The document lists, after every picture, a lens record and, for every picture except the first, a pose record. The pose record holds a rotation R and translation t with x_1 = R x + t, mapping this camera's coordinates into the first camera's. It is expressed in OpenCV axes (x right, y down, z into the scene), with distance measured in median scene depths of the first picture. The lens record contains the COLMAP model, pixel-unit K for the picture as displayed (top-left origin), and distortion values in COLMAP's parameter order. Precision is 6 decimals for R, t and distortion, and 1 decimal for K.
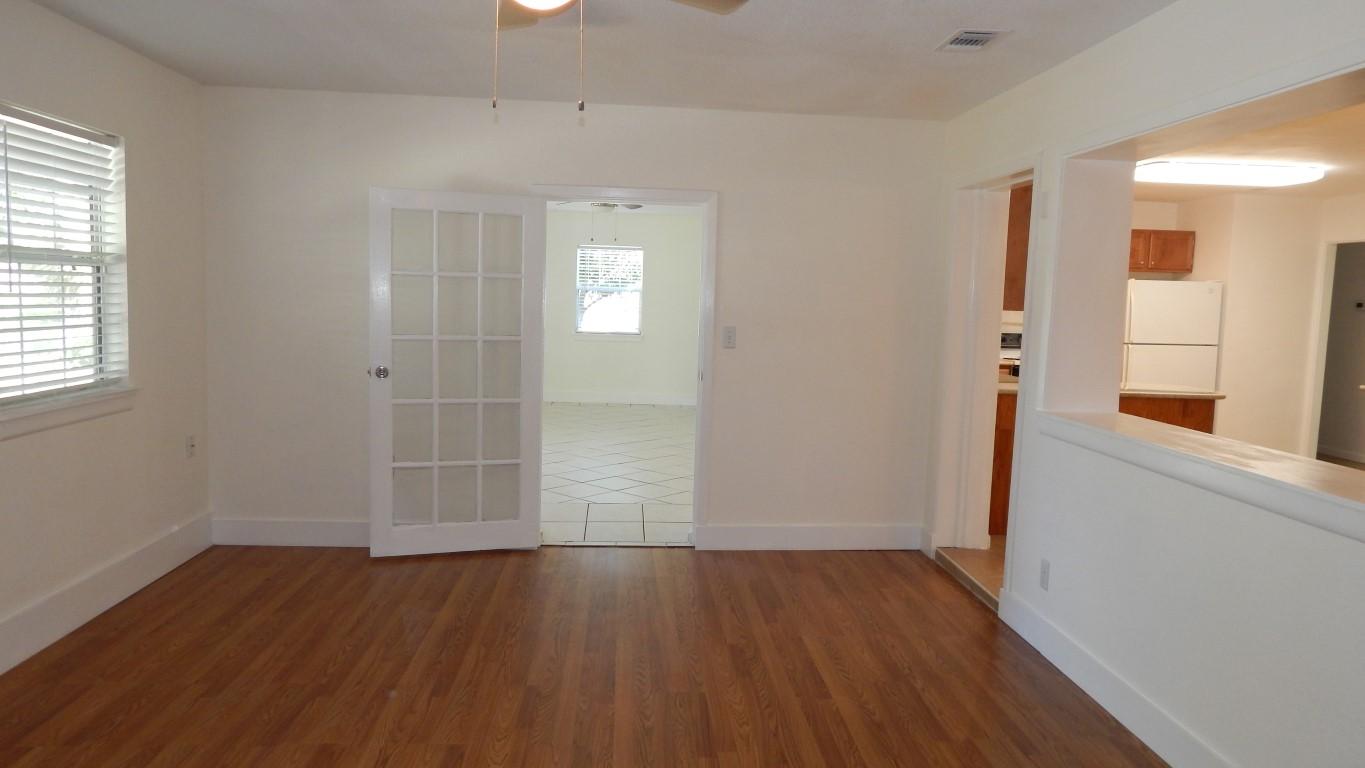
lens RADIAL K [[910.8, 0, 682.5], [0, 910.8, 384.0], [0, 0, 1]] dist [-0.002695, -0.001622]
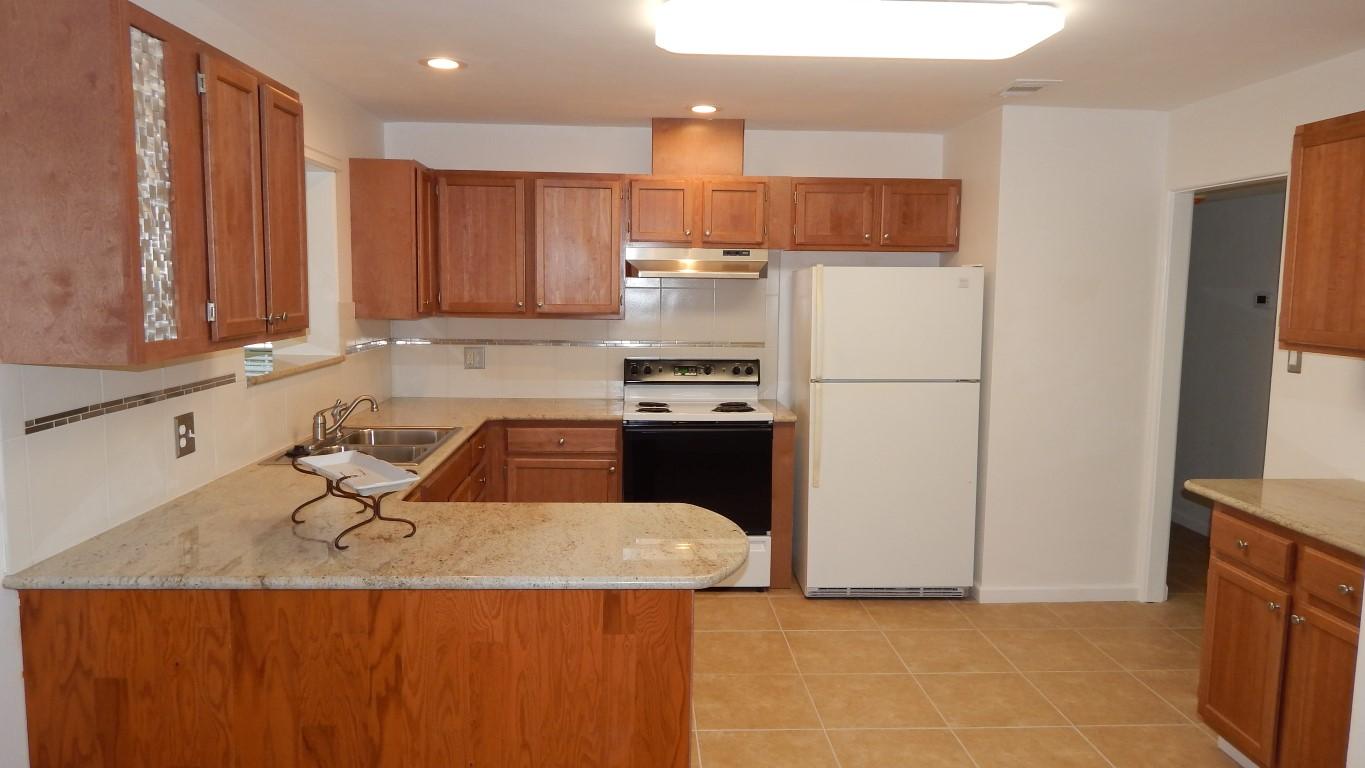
lens RADIAL K [[902.0, 0, 687.0], [0, 902.0, 379.6], [0, 0, 1]] dist [-0.002441, 0.002546]
pose [[0.999747, -0.016764, -0.014971, 0.603895], [0.016842, 0.999845, 0.005094, -0.070765], [0.014883, -0.005345, 0.999875, 0.644522]]
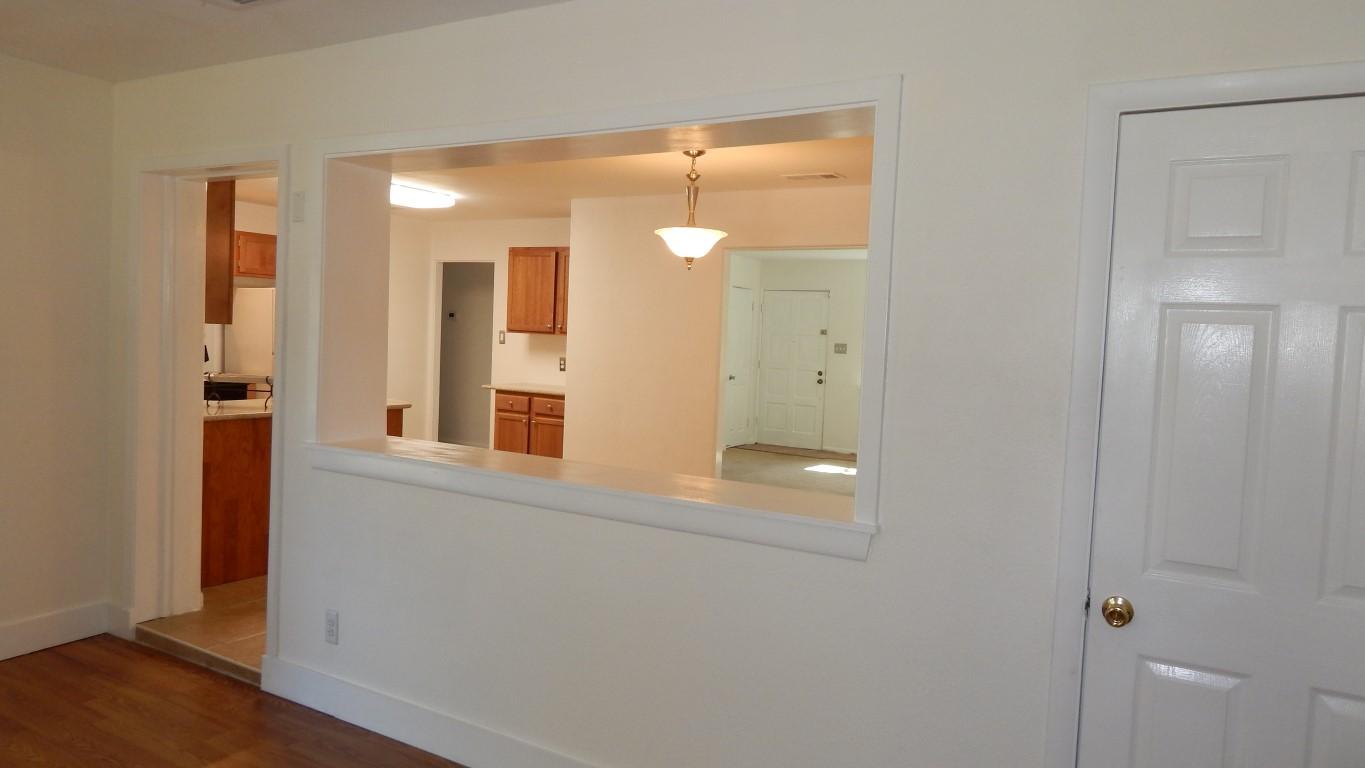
lens RADIAL K [[902.0, 0, 687.0], [0, 902.0, 379.6], [0, 0, 1]] dist [-0.002441, 0.002546]
pose [[0.560354, -0.052998, 0.826556, -0.085611], [0.058840, 0.997977, 0.024100, -0.022368], [-0.826161, 0.035130, 0.562338, 0.153915]]
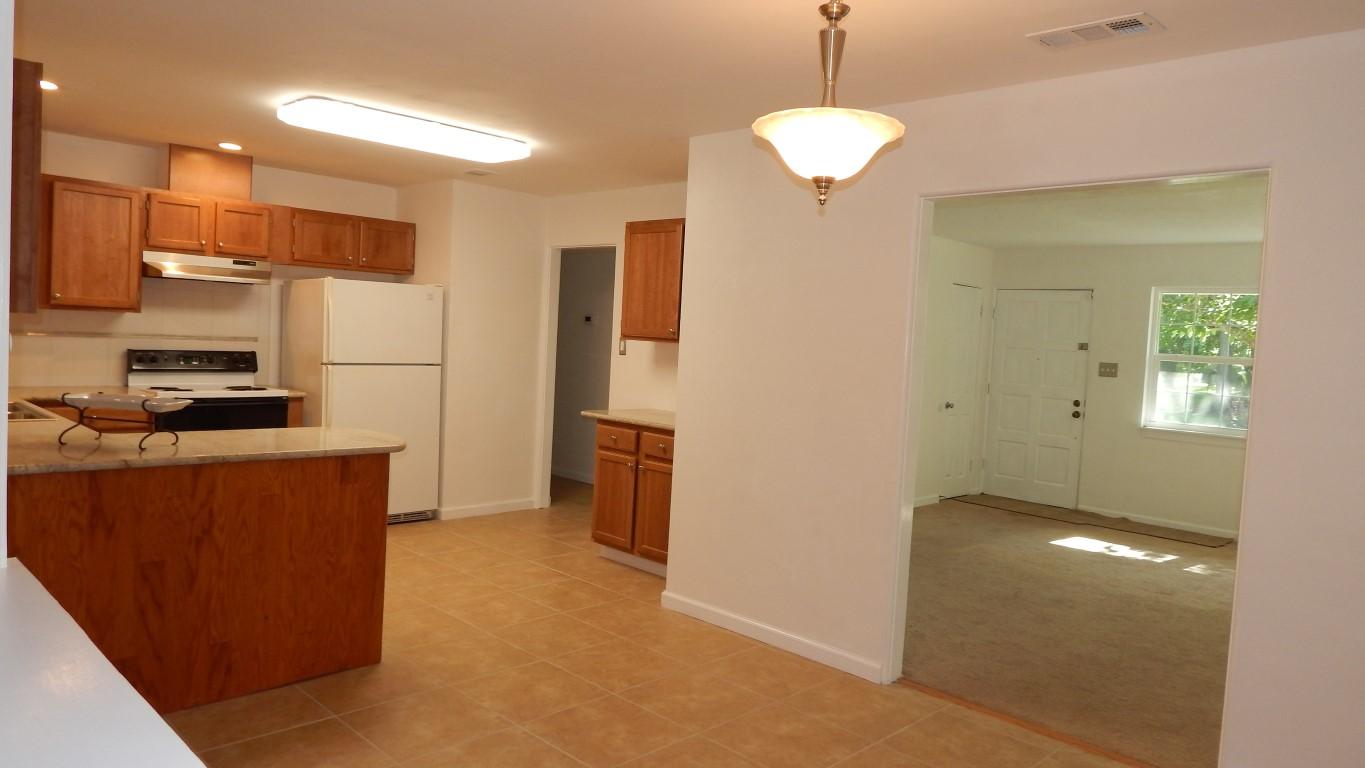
lens RADIAL K [[902.0, 0, 687.0], [0, 902.0, 379.6], [0, 0, 1]] dist [-0.002441, 0.002546]
pose [[0.748068, -0.024749, 0.663161, 0.318863], [0.036623, 0.999321, -0.004019, -0.025804], [-0.662611, 0.027293, 0.748466, 0.370431]]
